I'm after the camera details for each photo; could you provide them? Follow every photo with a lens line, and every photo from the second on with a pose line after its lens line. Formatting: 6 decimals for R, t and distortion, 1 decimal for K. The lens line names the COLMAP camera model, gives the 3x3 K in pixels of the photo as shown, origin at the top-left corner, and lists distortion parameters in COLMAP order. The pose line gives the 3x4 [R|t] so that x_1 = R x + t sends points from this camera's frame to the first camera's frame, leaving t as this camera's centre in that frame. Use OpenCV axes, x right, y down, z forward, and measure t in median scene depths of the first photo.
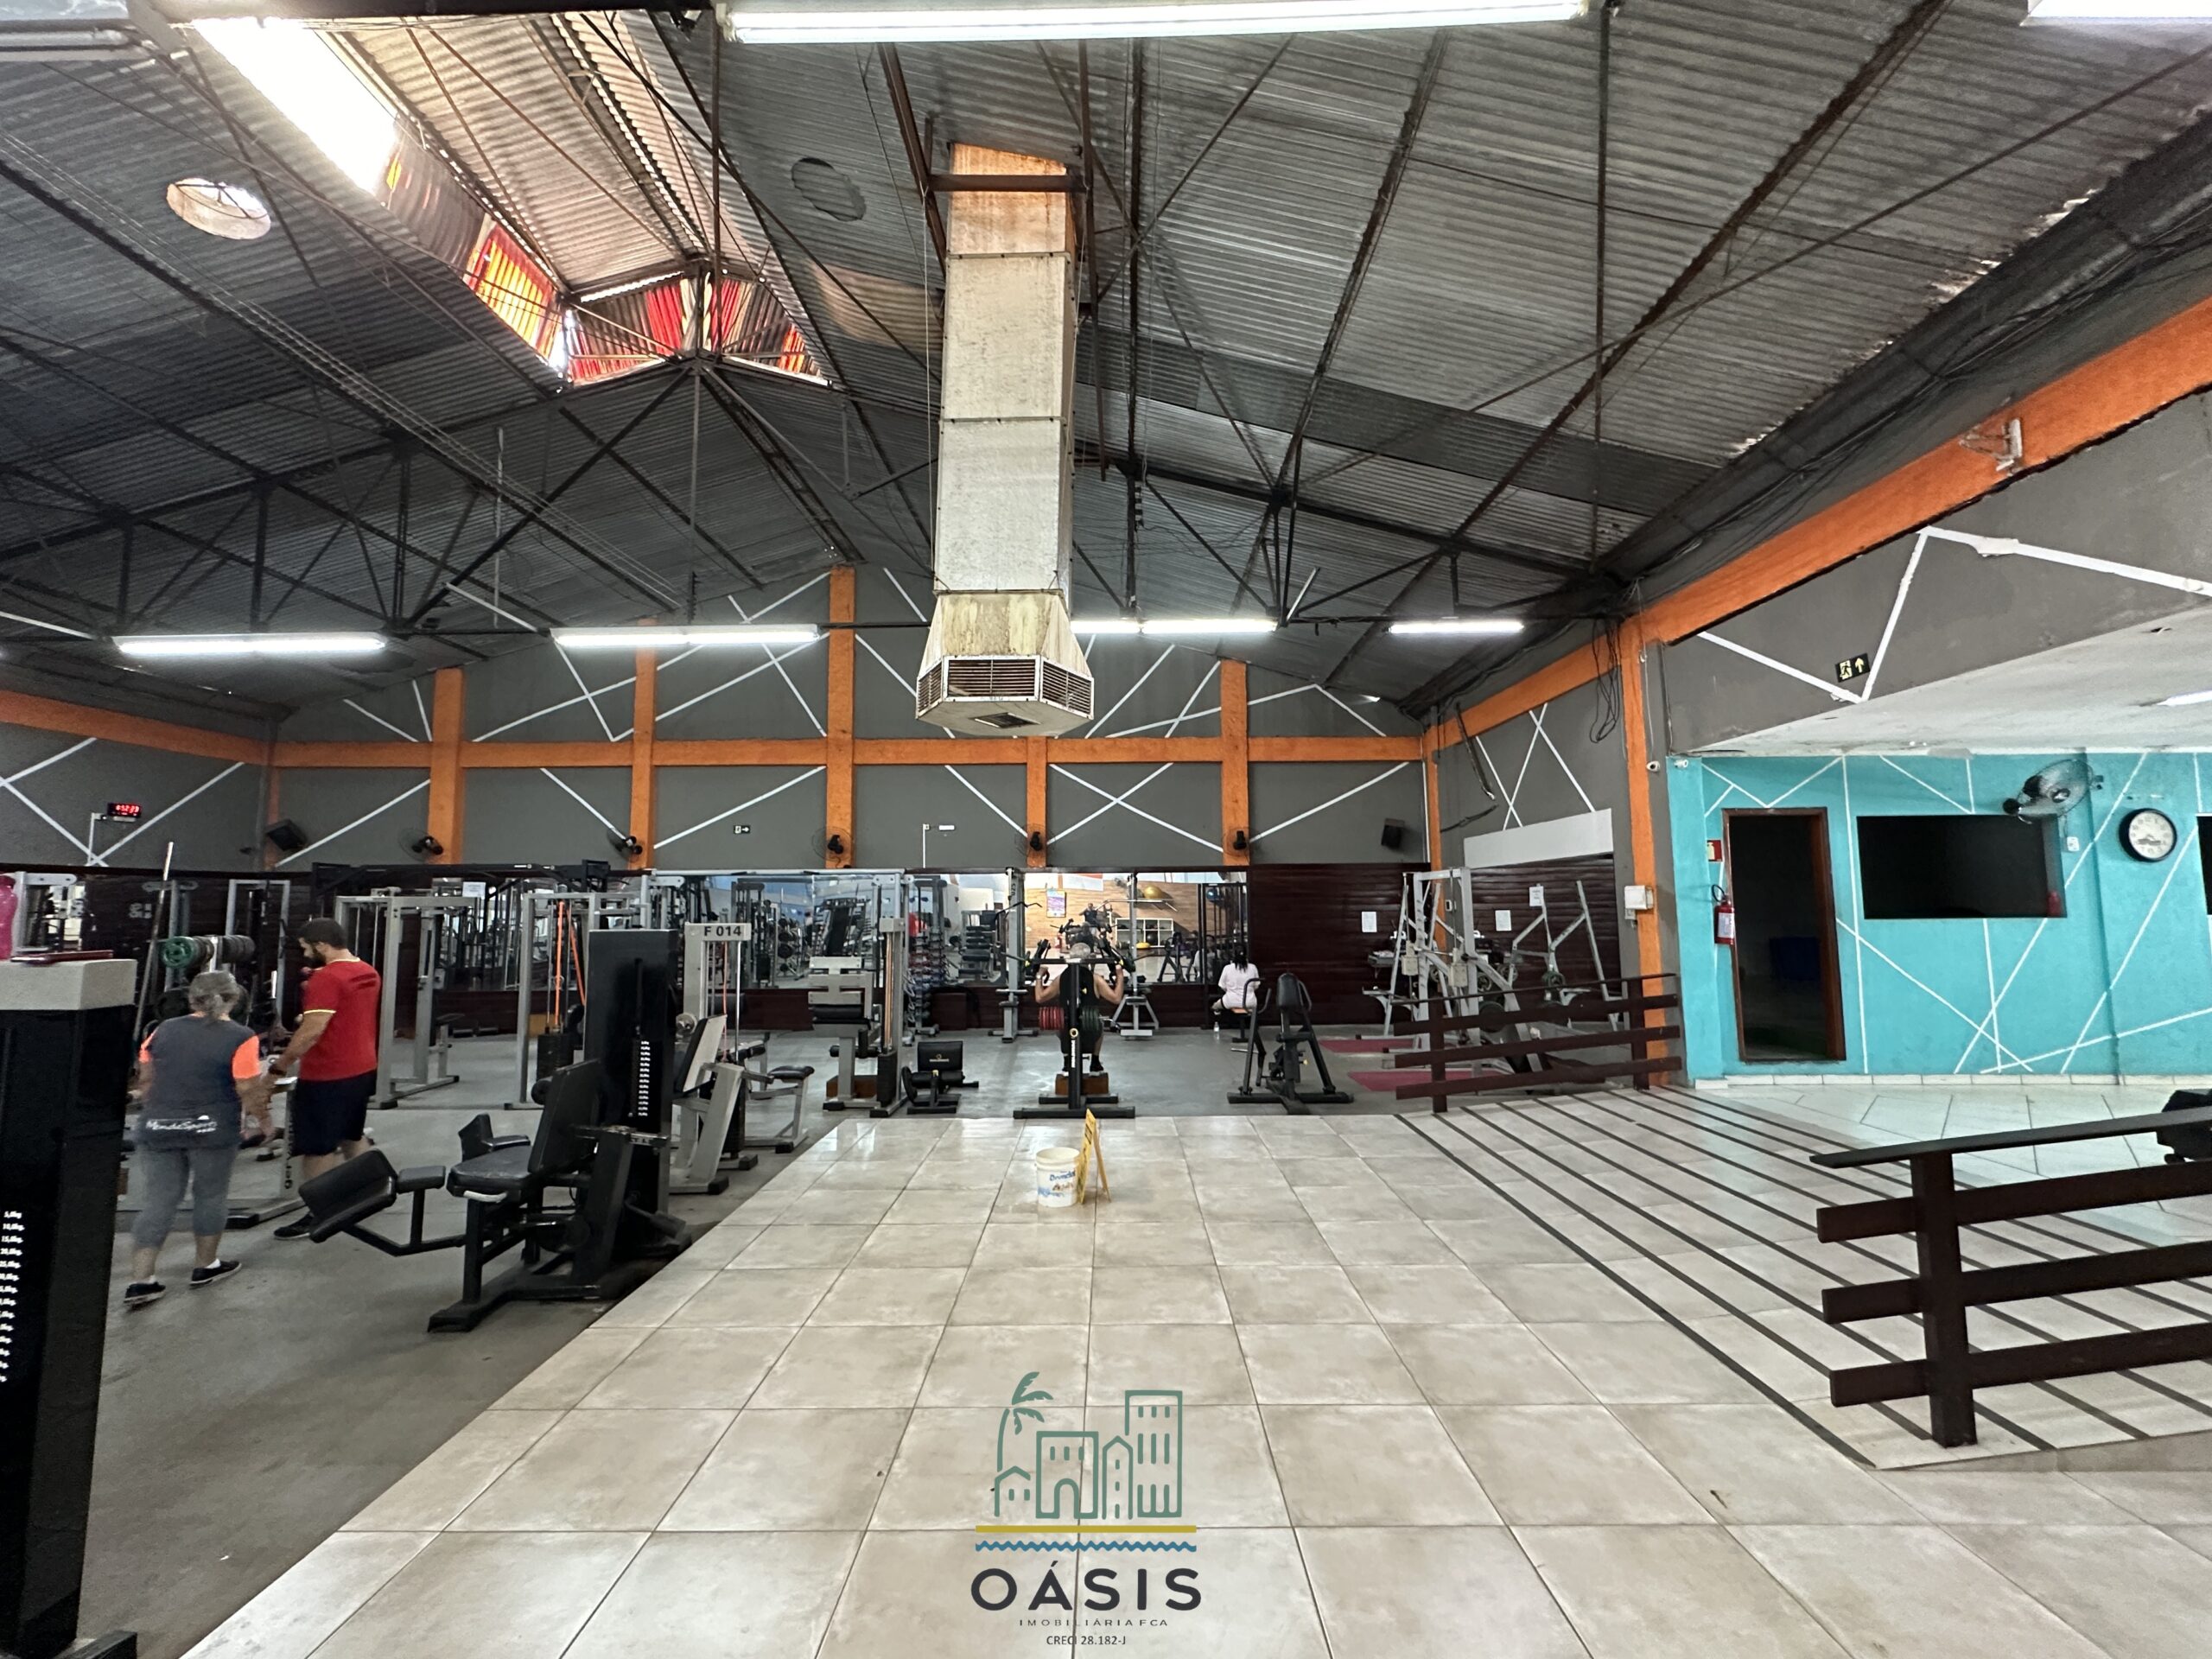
lens RADIAL K [[885.0, 0, 1107.6], [0, 885.0, 829.4], [0, 0, 1]] dist [-0.002998, -0.000158]
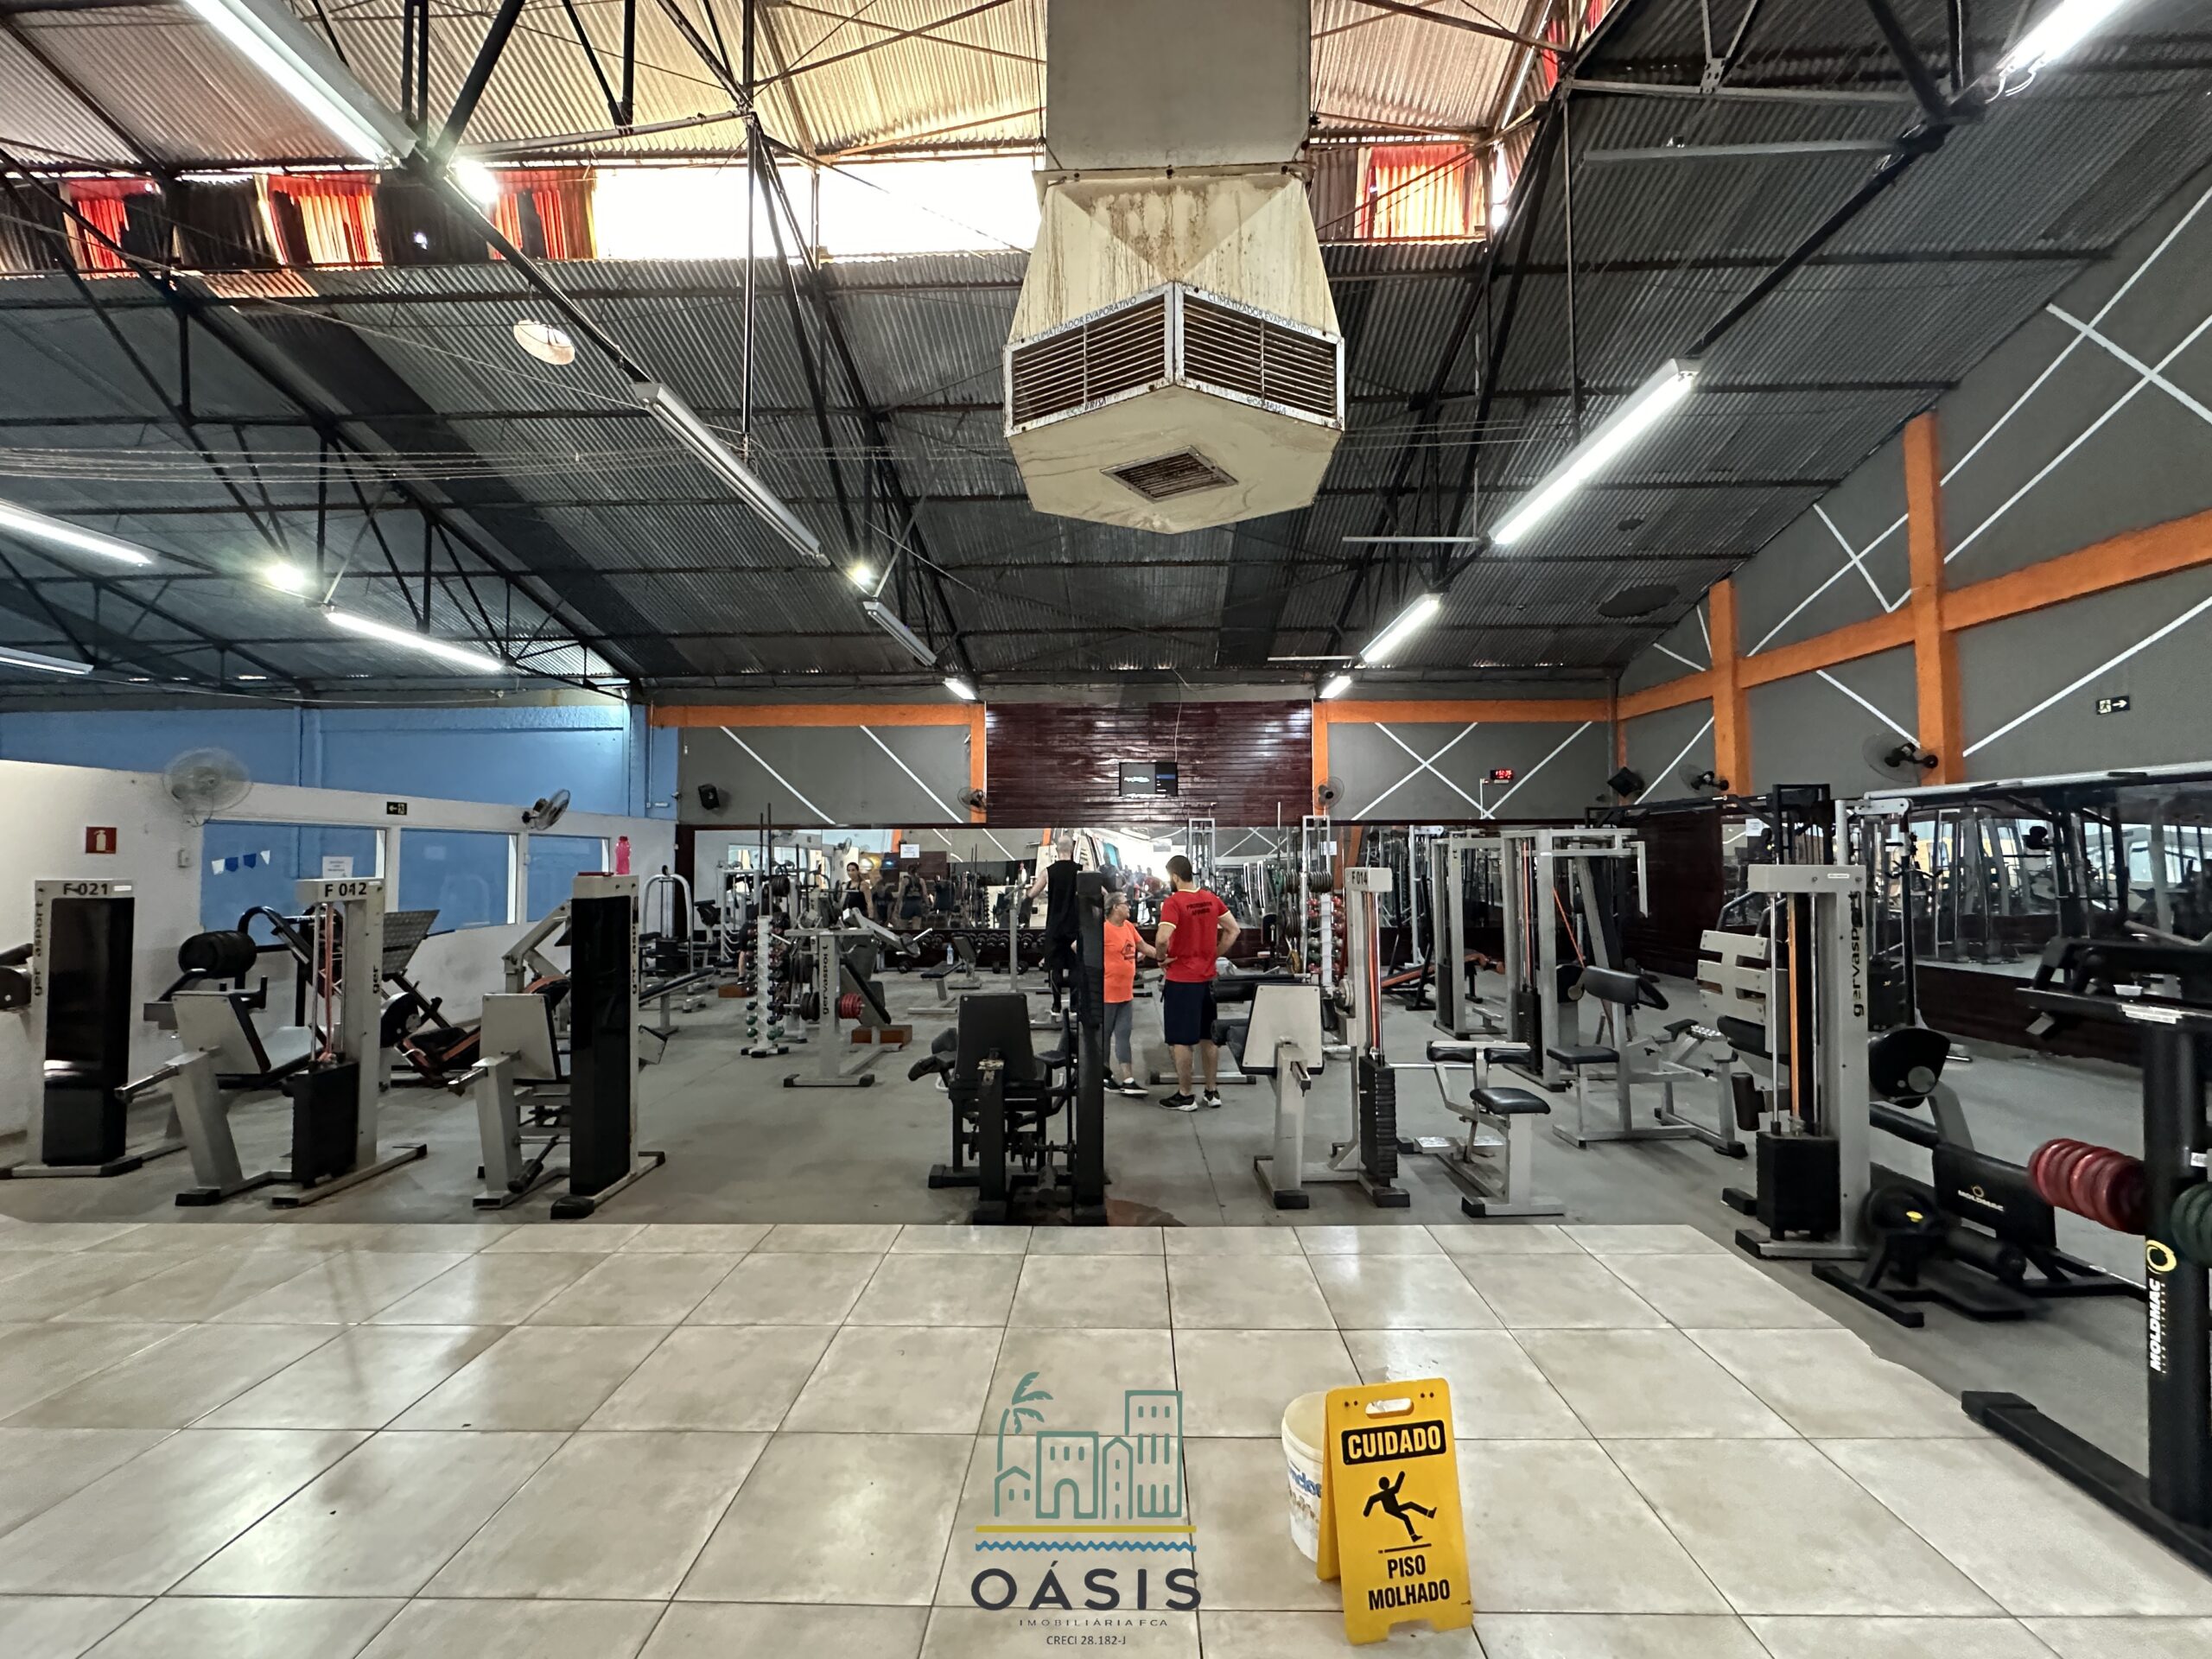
lens RADIAL K [[885.0, 0, 1107.0], [0, 885.0, 826.2], [0, 0, 1]] dist [-0.002998, -0.000158]
pose [[-0.021967, -0.030740, -0.999286, 0.244218], [0.091269, 0.995292, -0.032623, 0.057996], [0.995584, -0.091921, -0.019058, 0.607303]]
